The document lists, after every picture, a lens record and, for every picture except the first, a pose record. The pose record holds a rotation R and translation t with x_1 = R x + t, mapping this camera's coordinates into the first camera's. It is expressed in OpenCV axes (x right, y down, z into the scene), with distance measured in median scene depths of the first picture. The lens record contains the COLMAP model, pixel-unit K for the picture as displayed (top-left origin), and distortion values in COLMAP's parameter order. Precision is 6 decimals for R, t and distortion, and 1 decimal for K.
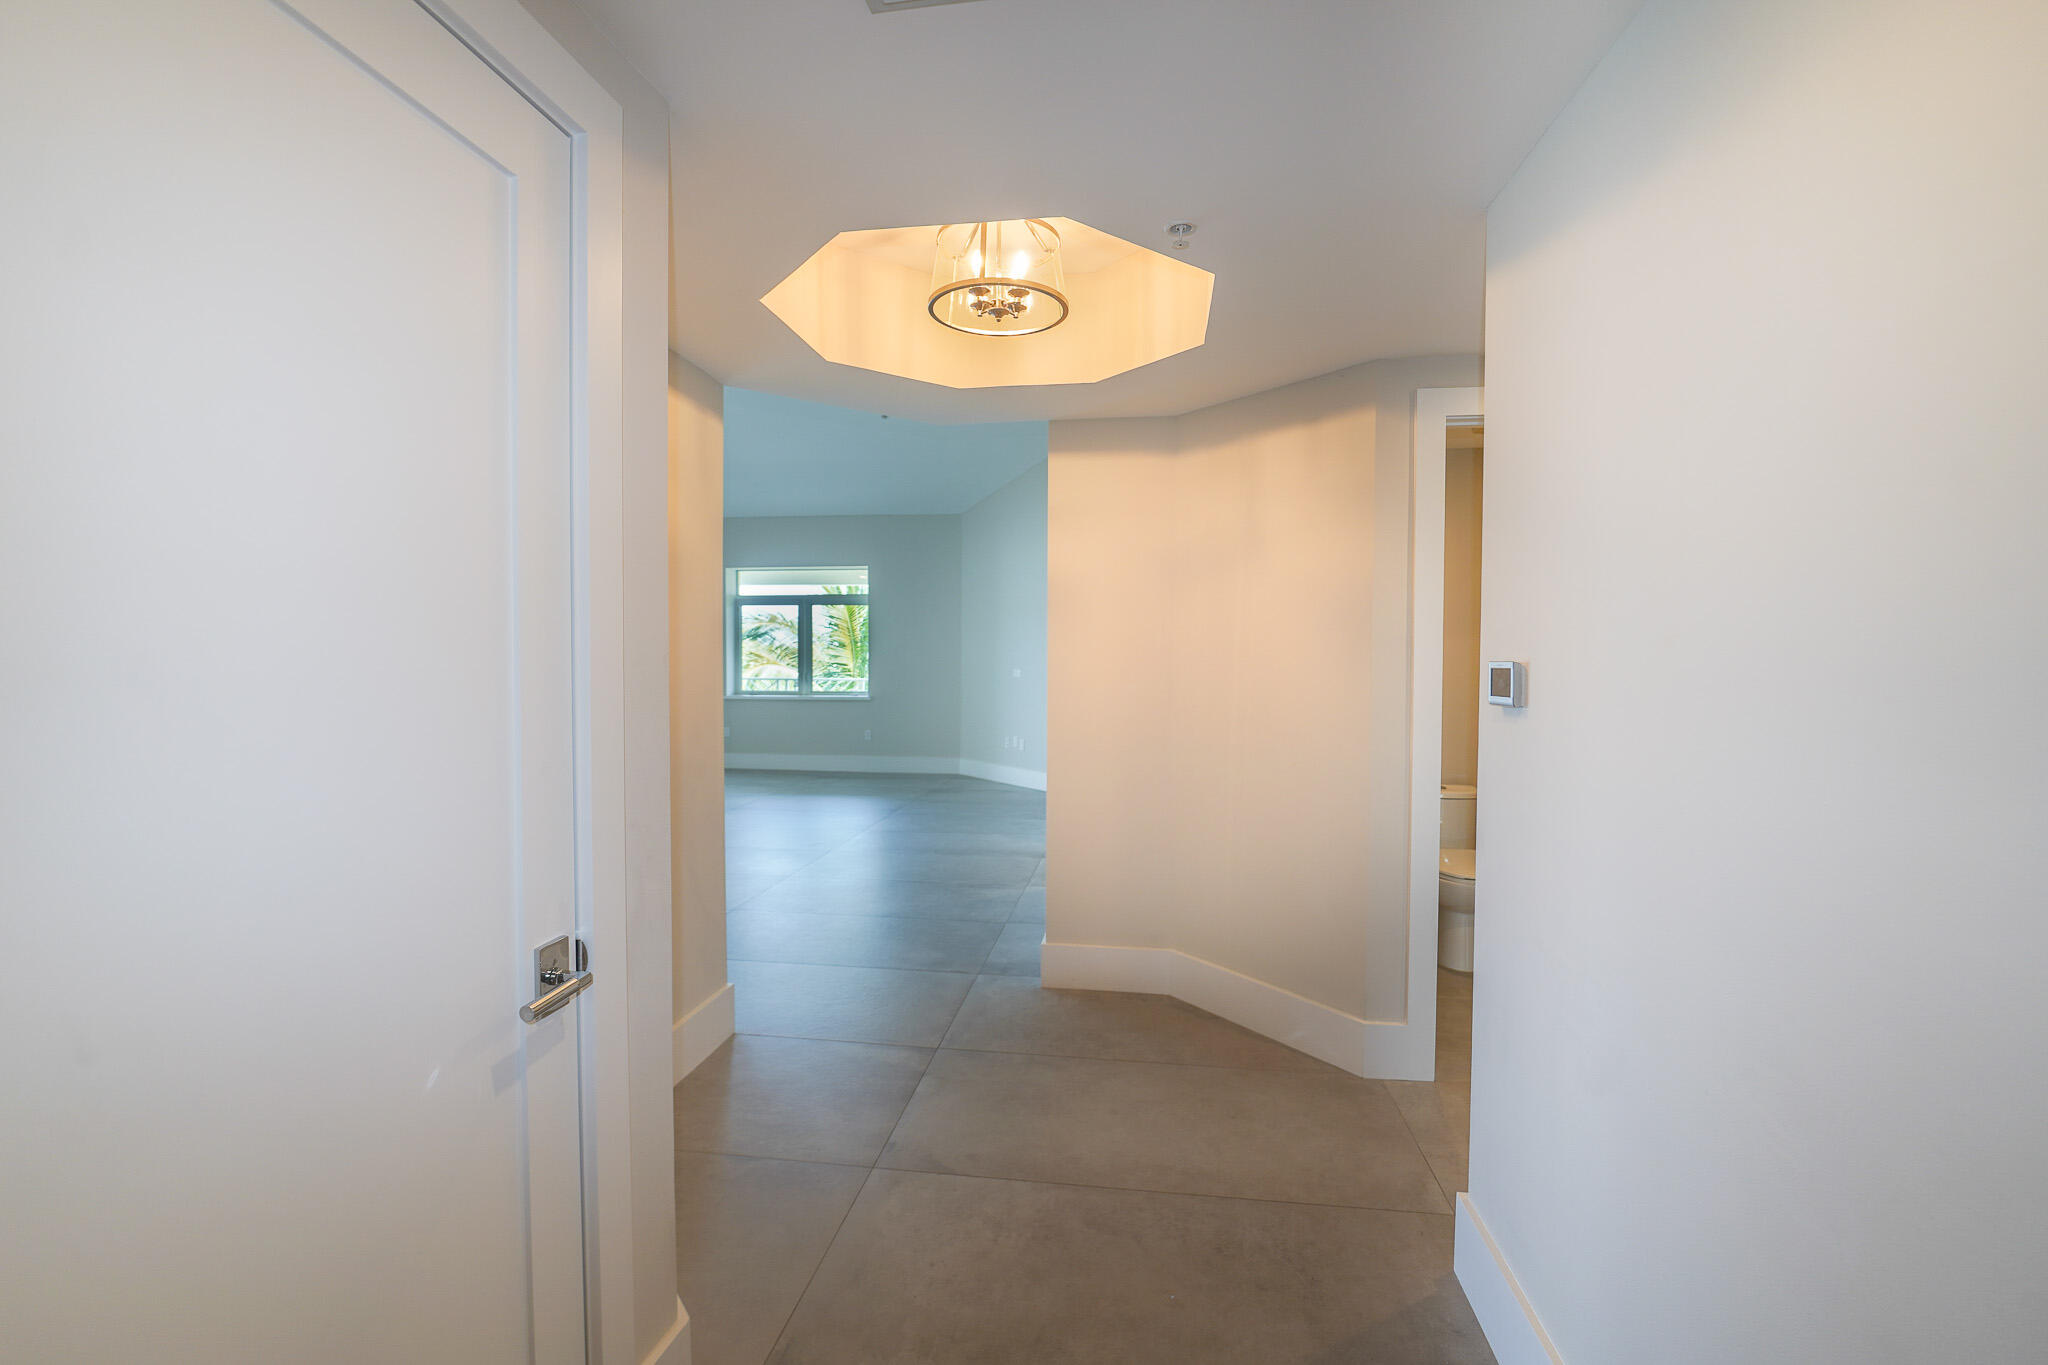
lens RADIAL K [[888.0, 0, 1031.4], [0, 888.0, 675.1], [0, 0, 1]] dist [-0.010818, -0.000009]
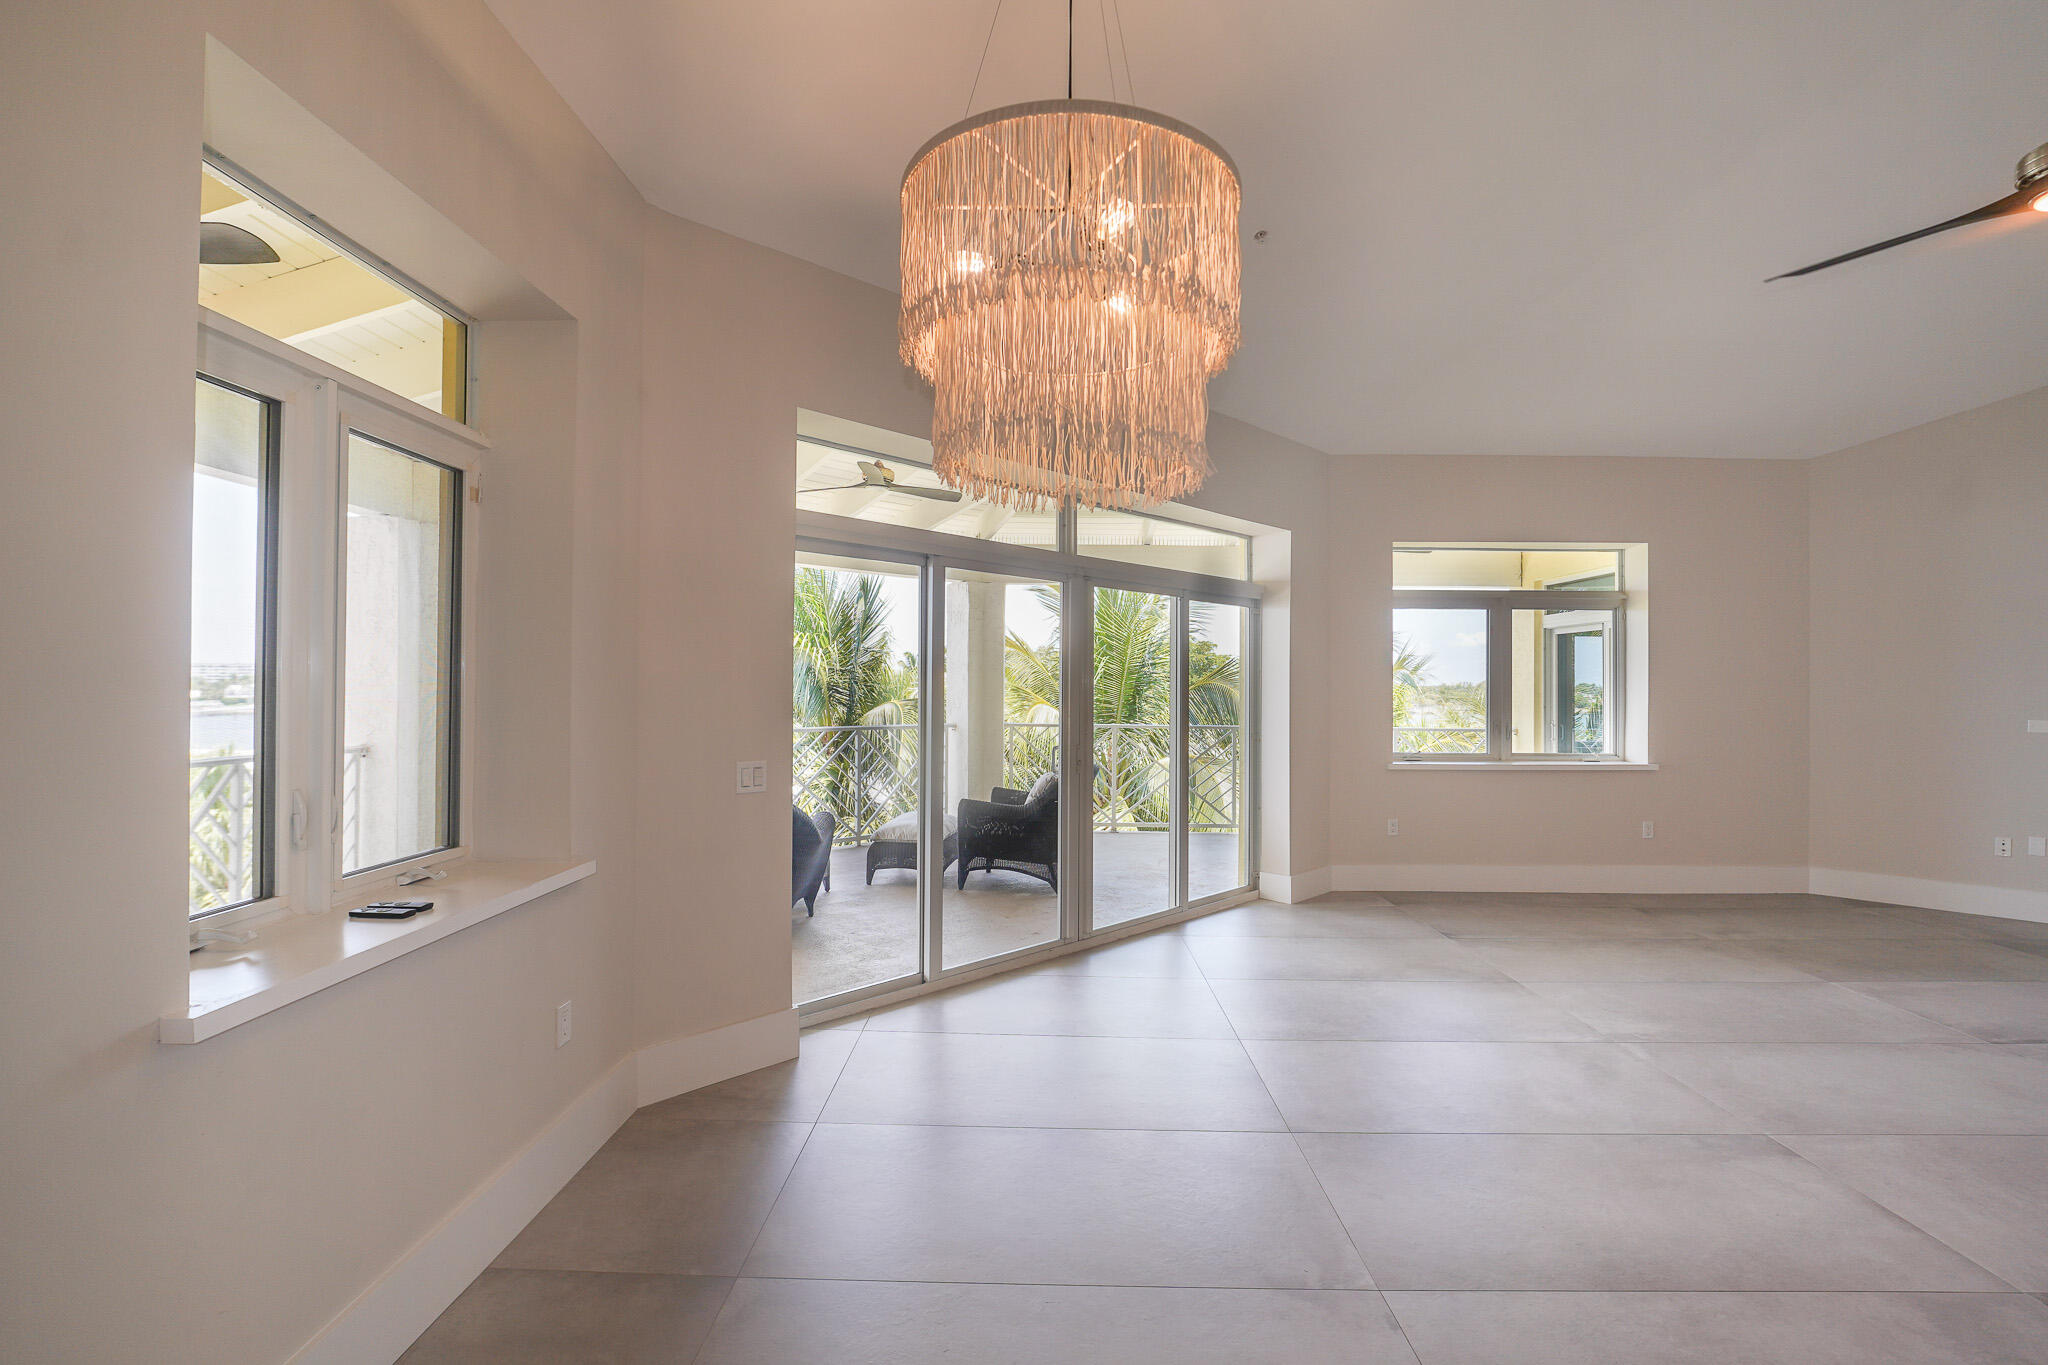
lens RADIAL K [[908.5, 0, 1024.0], [0, 908.5, 682.5], [0, 0, 1]] dist [-0.012848, -0.000233]
pose [[0.992291, 0.006574, 0.123755, -0.654682], [-0.002360, 0.999413, -0.034168, -0.008499], [-0.123907, 0.033613, 0.991724, 0.448153]]
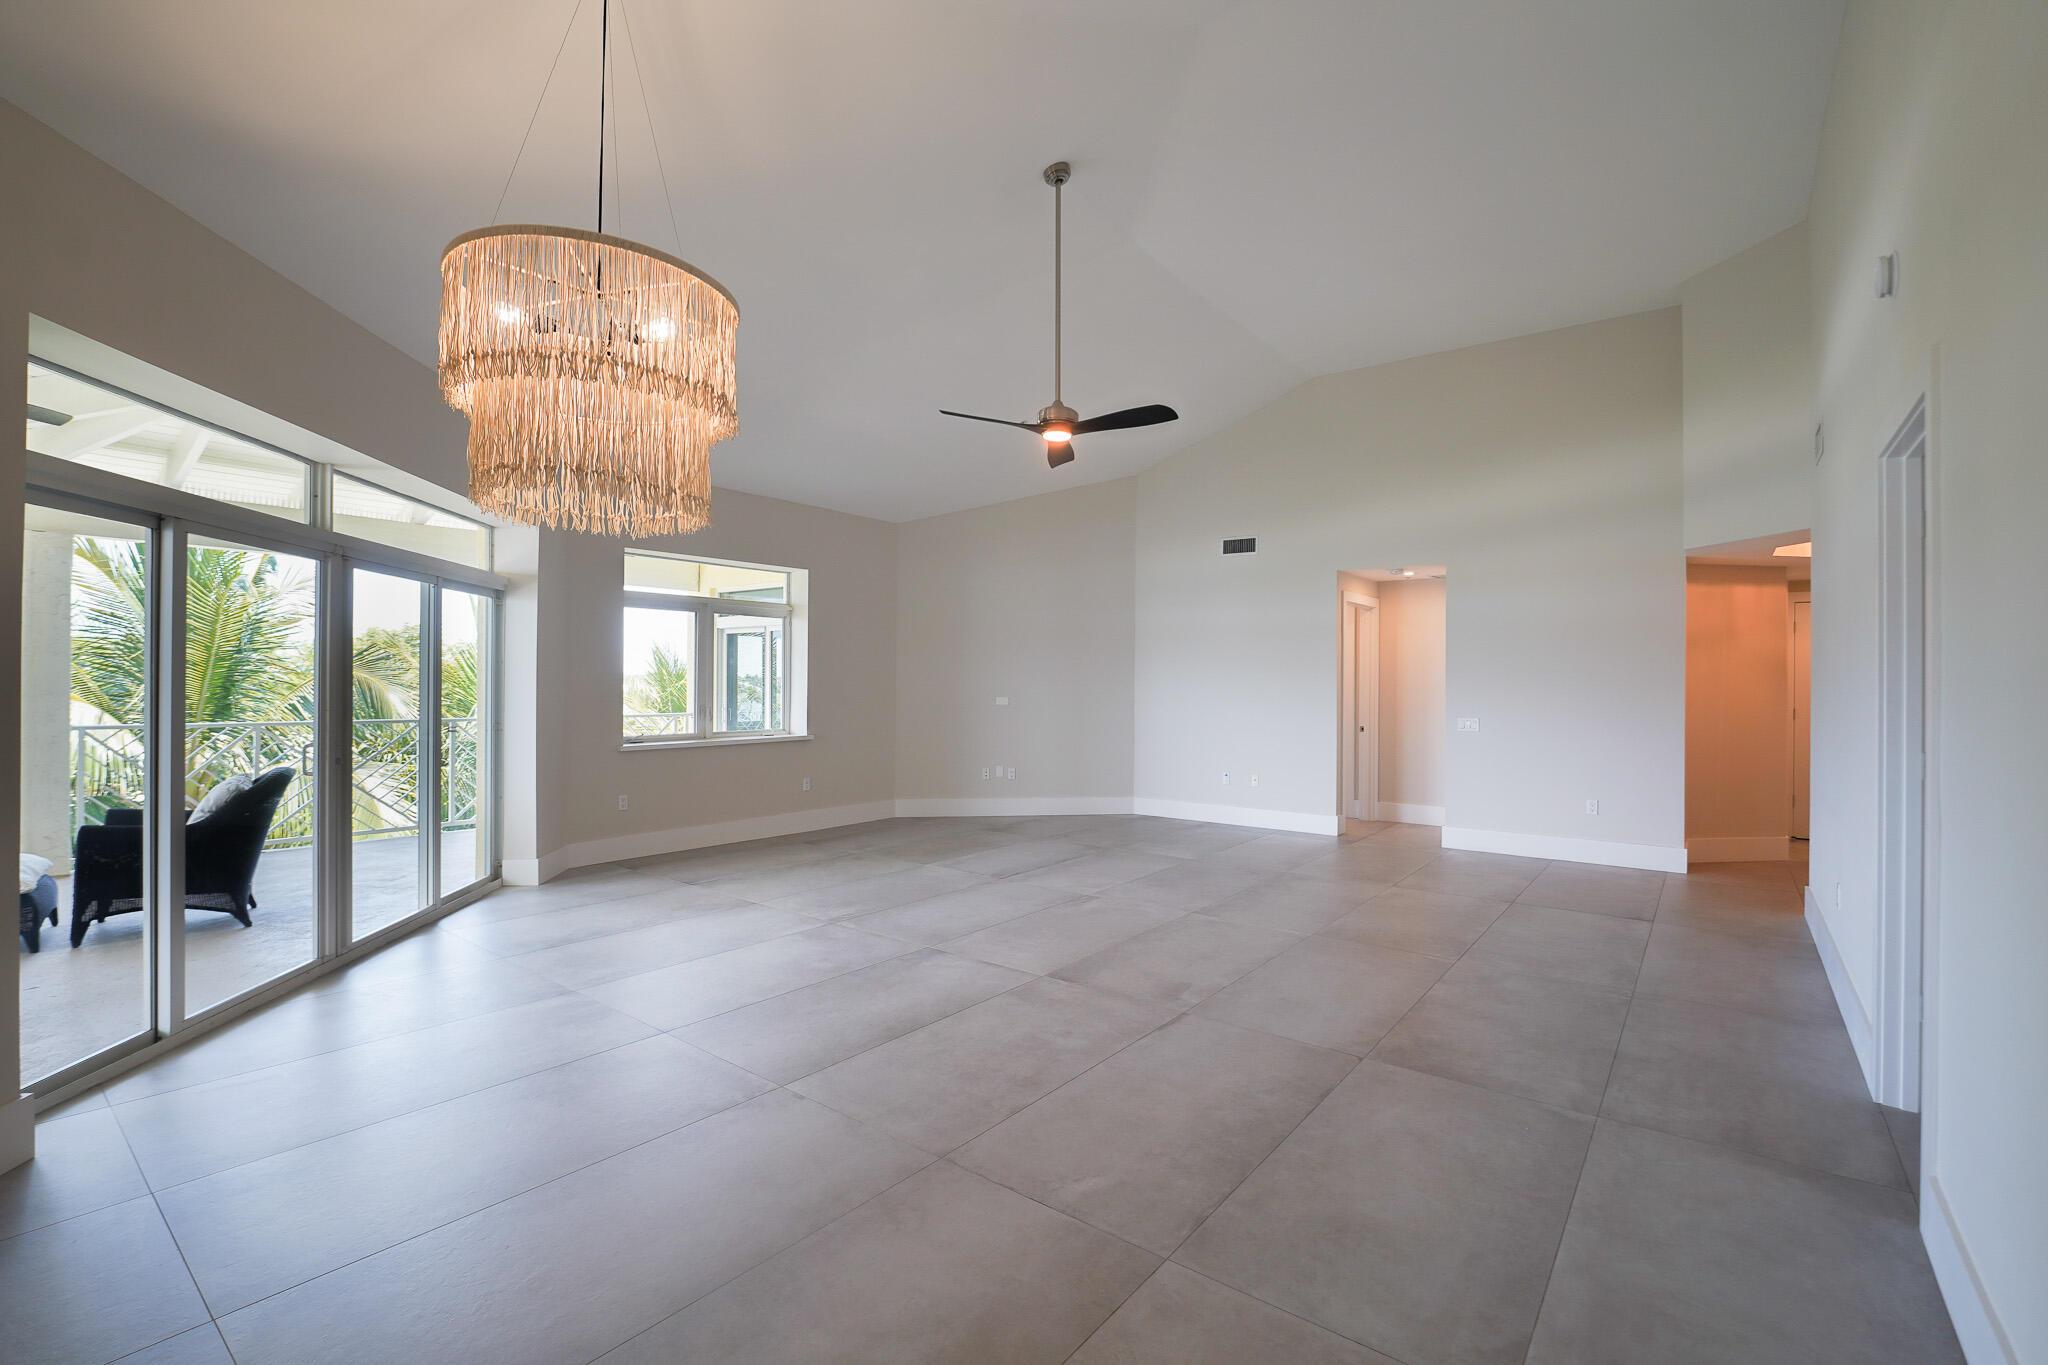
lens RADIAL K [[896.7, 0, 1022.8], [0, 896.7, 681.8], [0, 0, 1]] dist [-0.000169, 0.000043]
pose [[0.507592, 0.002005, 0.861595, -0.756132], [0.021172, 0.999666, -0.014799, -0.007281], [-0.861337, 0.025754, 0.507380, 0.422796]]
